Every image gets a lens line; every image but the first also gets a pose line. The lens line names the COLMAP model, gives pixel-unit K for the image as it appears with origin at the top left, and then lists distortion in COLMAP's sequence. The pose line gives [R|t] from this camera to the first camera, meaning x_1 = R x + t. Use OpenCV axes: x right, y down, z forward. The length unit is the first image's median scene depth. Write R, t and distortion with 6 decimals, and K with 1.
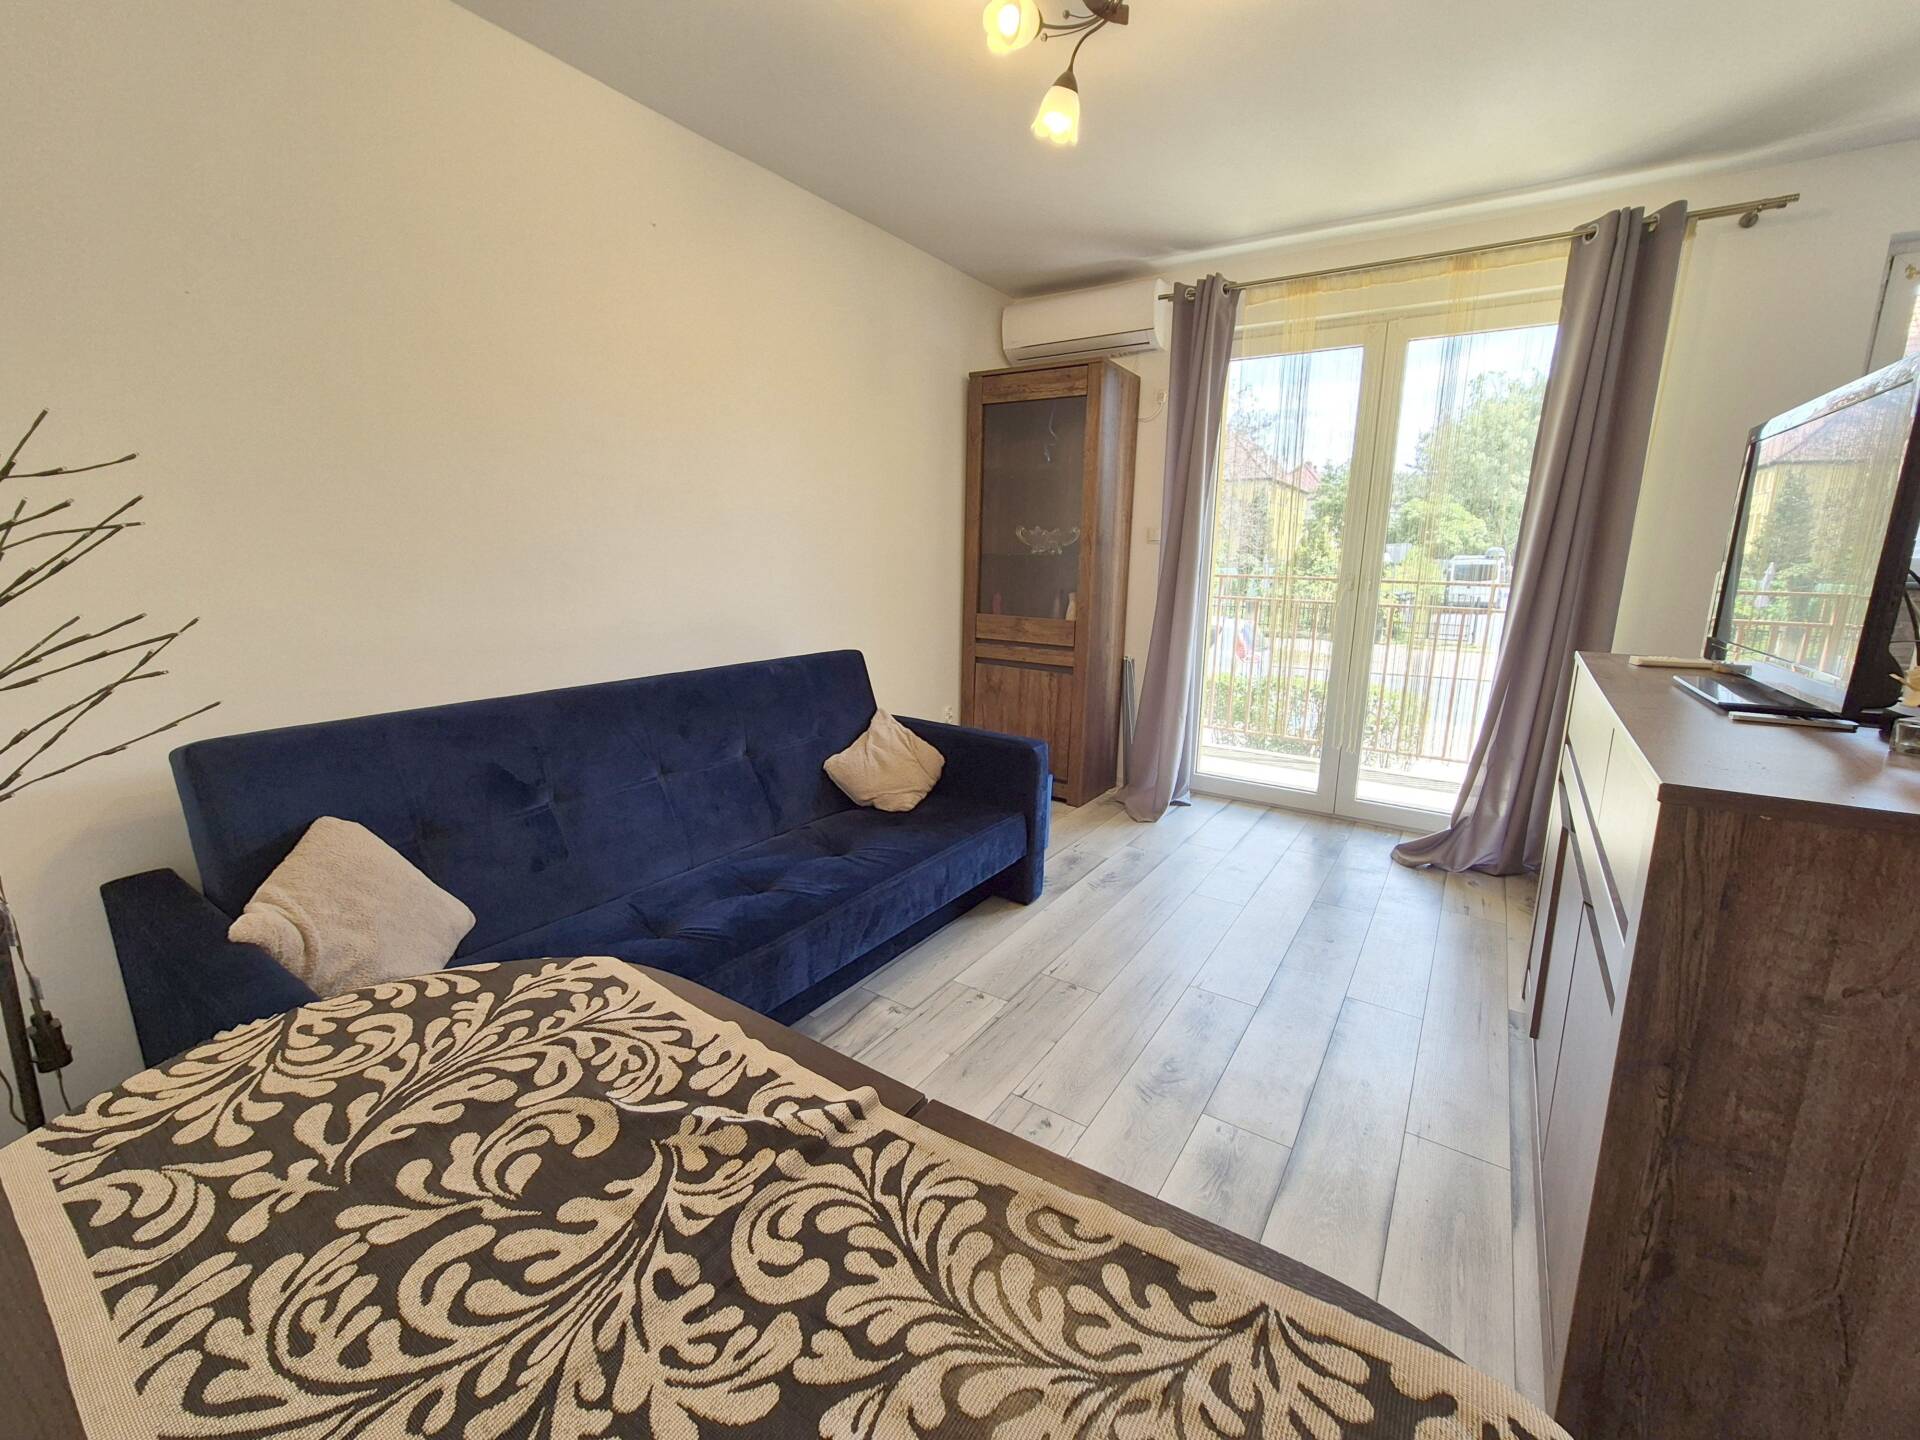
lens RADIAL K [[788.6, 0, 971.9], [0, 788.6, 721.0], [0, 0, 1]] dist [-0.016437, 0.000668]
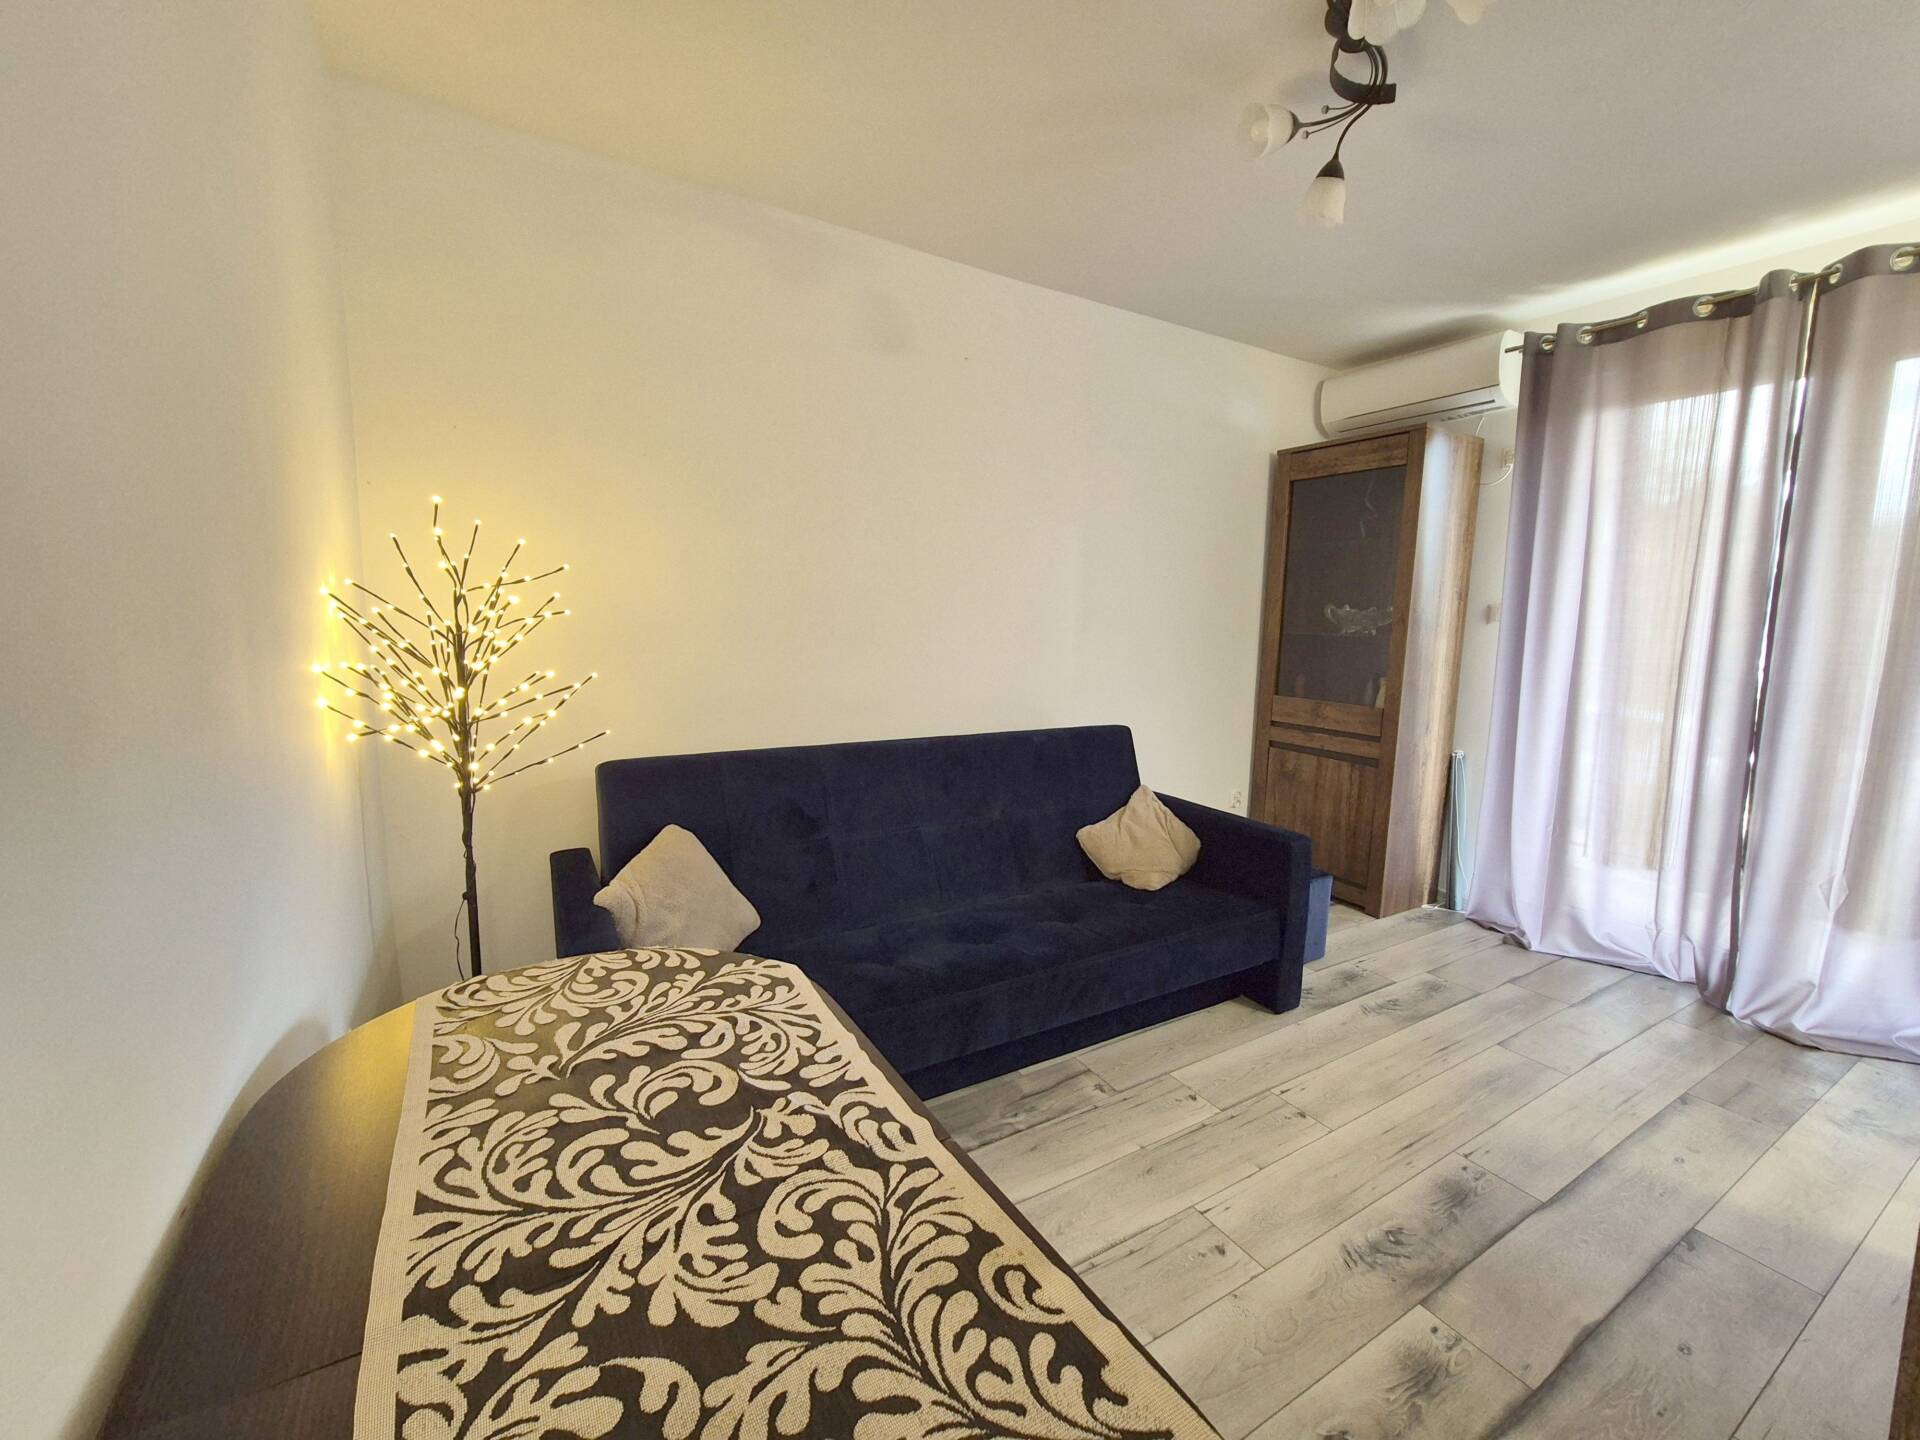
lens RADIAL K [[791.3, 0, 960.0], [0, 791.3, 720.0], [0, 0, 1]] dist [-0.002686, -0.000552]
pose [[0.899597, 0.059981, -0.432583, 0.384803], [-0.097601, 0.993083, -0.065272, -0.035890], [0.425675, 0.100939, 0.899229, -0.069271]]
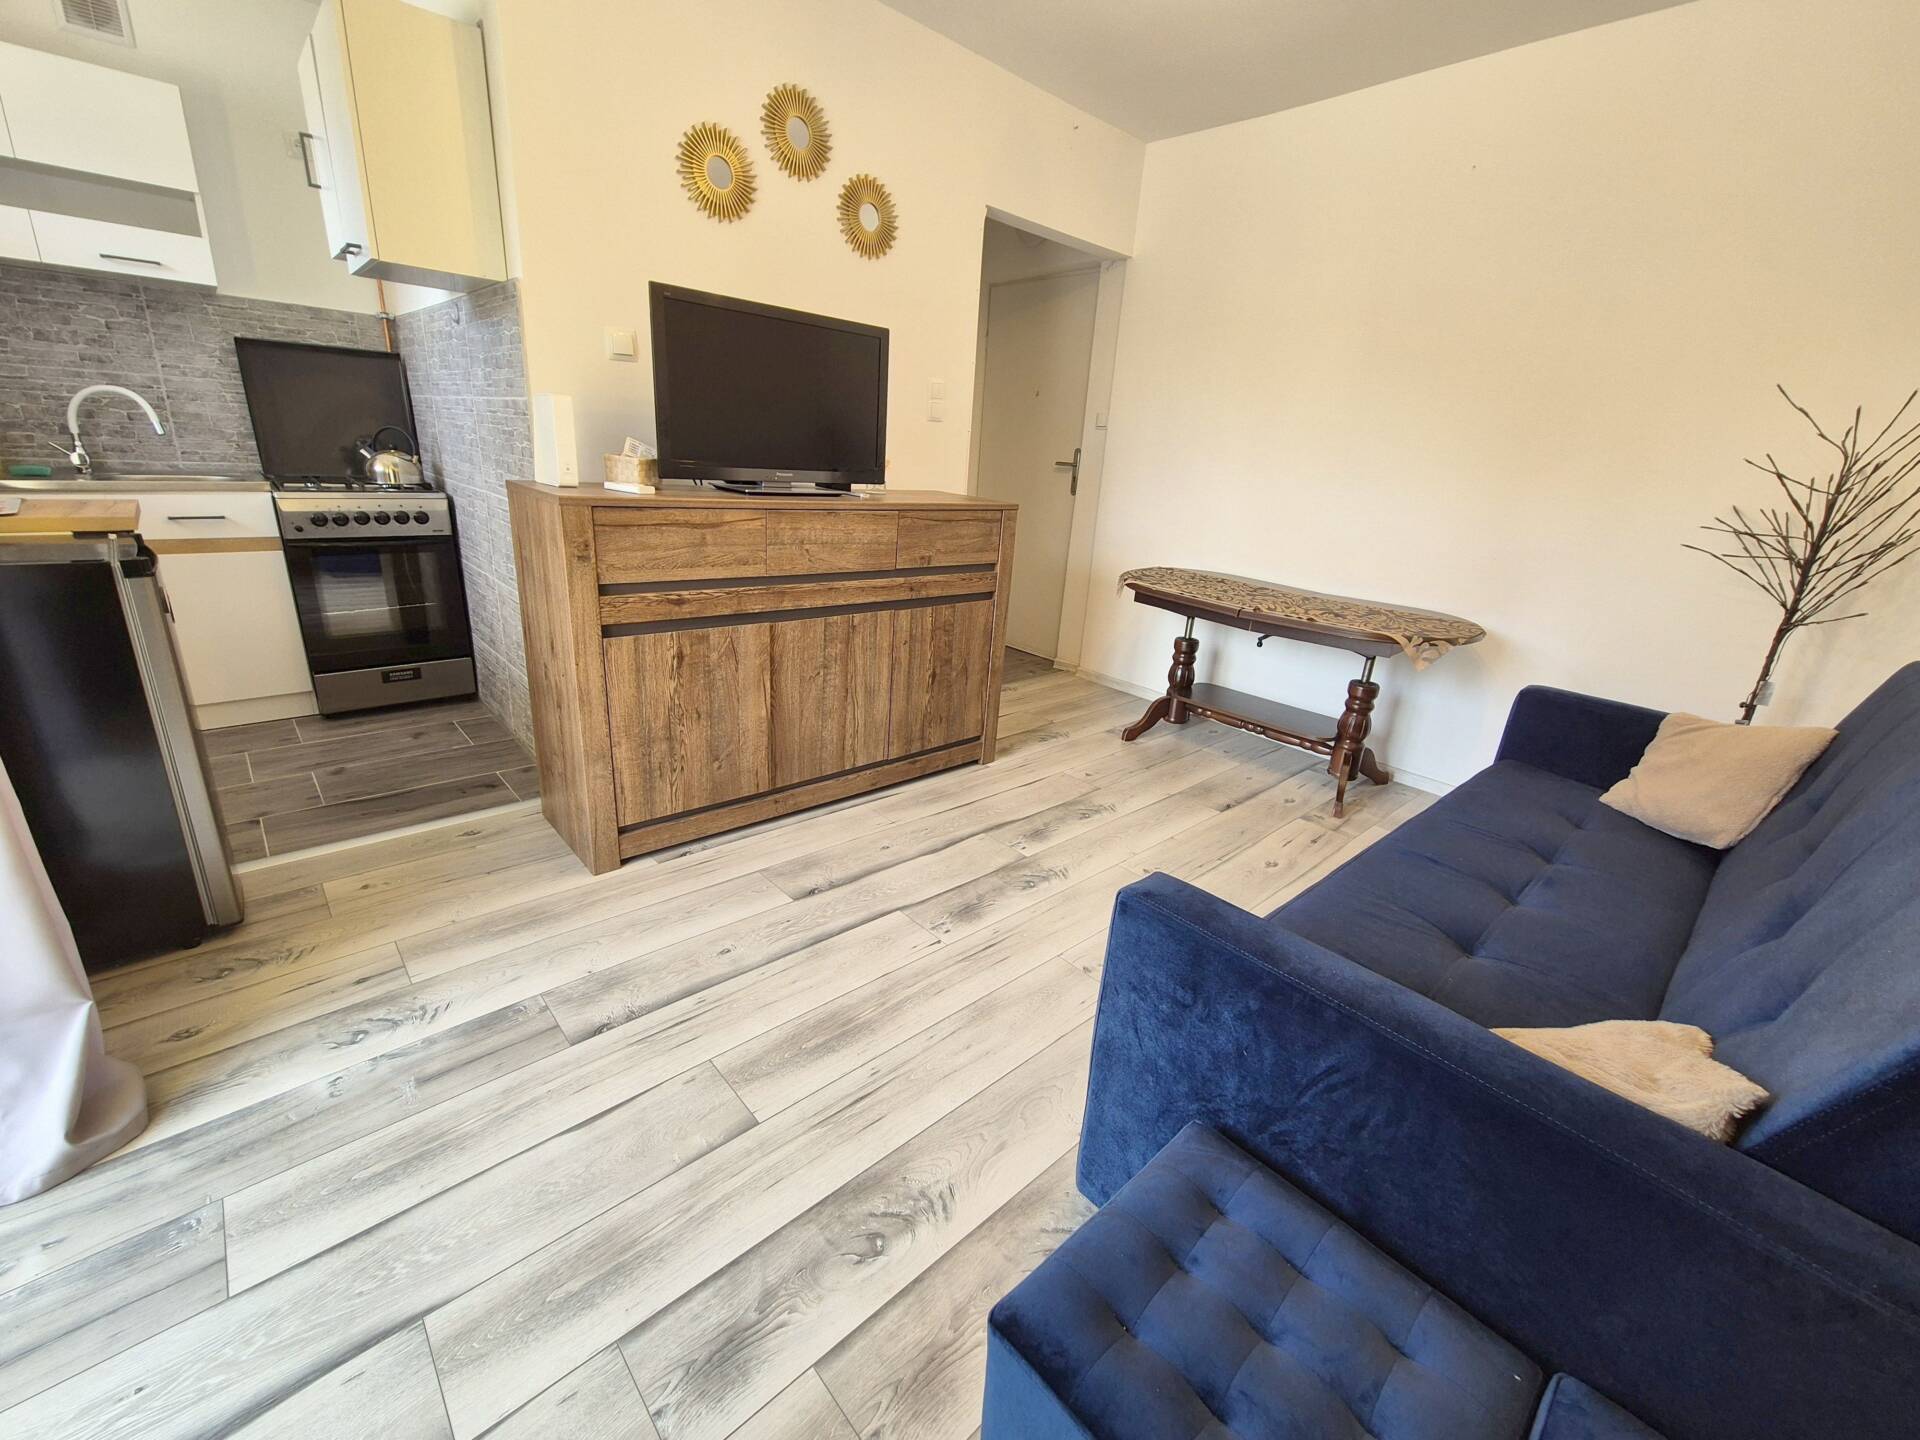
lens RADIAL K [[775.7, 0, 970.2], [0, 775.7, 703.3], [0, 0, 1]] dist [-0.000757, -0.000924]
pose [[-0.968409, -0.145875, 0.202249, 0.337024], [-0.026622, 0.866891, 0.497786, -0.841361], [-0.247943, 0.476676, -0.843389, 4.355536]]
